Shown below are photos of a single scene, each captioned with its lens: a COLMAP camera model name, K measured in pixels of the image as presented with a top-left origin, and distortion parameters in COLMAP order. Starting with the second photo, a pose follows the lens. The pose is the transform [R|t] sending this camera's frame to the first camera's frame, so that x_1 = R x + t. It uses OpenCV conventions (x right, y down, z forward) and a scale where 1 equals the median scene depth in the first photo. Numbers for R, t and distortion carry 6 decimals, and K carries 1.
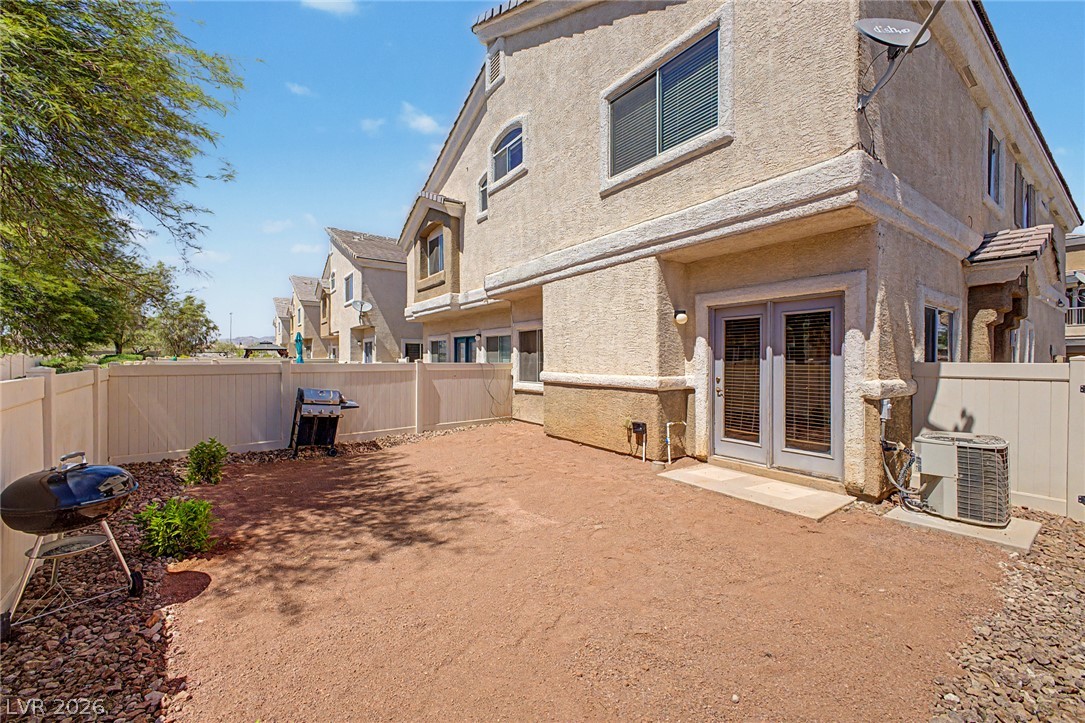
lens RADIAL K [[419.0, 0, 542.5], [0, 419.0, 361.5], [0, 0, 1]] dist [0.034489, -0.036399]
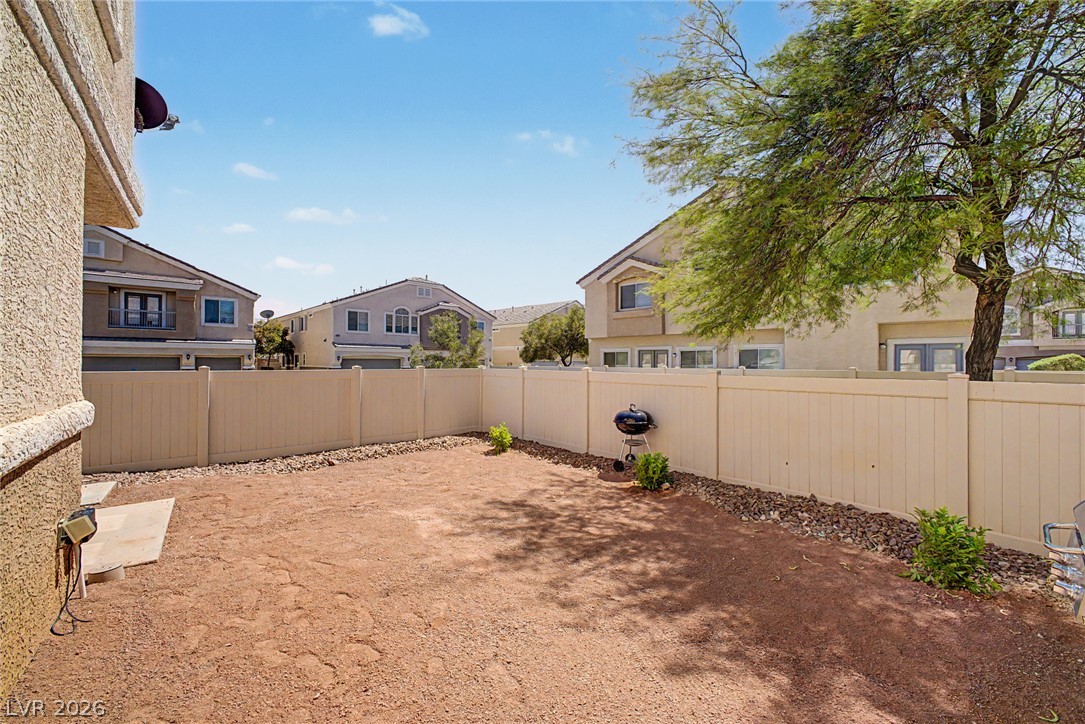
lens RADIAL K [[420.5, 0, 538.9], [0, 420.5, 358.4], [0, 0, 1]] dist [0.026877, 0.000024]
pose [[-0.999589, -0.002772, -0.028519, -0.274695], [-0.002649, 0.999987, -0.004366, -0.011433], [0.028531, -0.004288, -0.999584, 1.789882]]
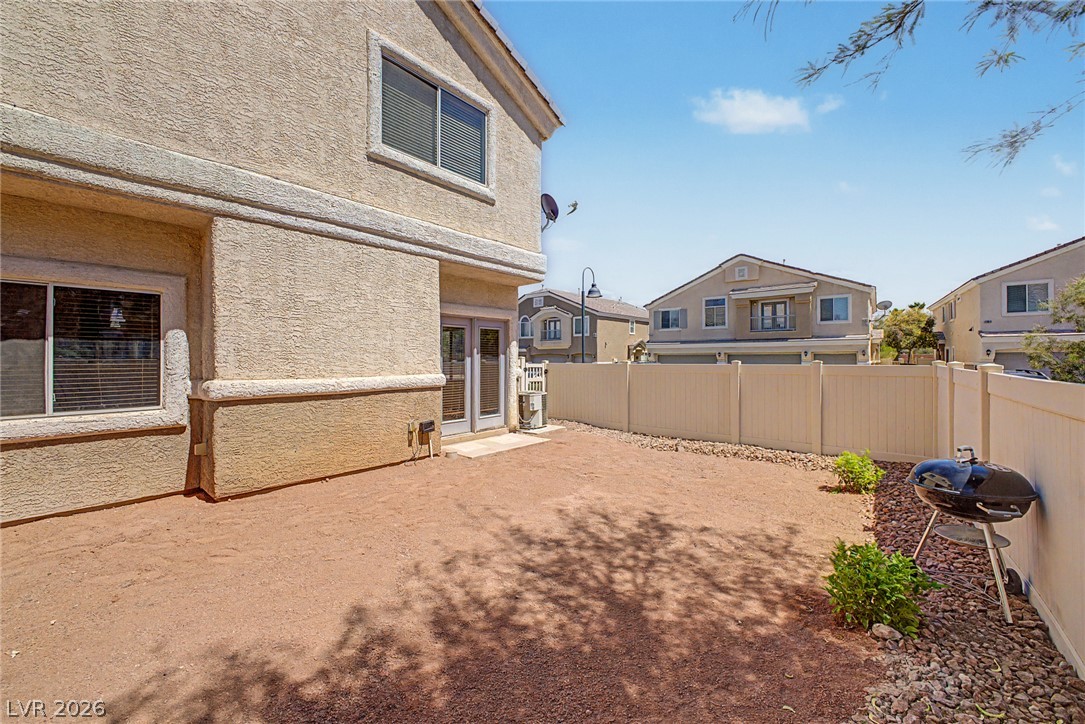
lens RADIAL K [[428.1, 0, 542.1], [0, 428.1, 356.7], [0, 0, 1]] dist [0.023794, -0.010048]
pose [[-0.217914, 0.002798, 0.975964, -1.034123], [0.004644, 0.999988, -0.001831, -0.005286], [-0.975957, 0.004133, -0.217924, 1.199286]]
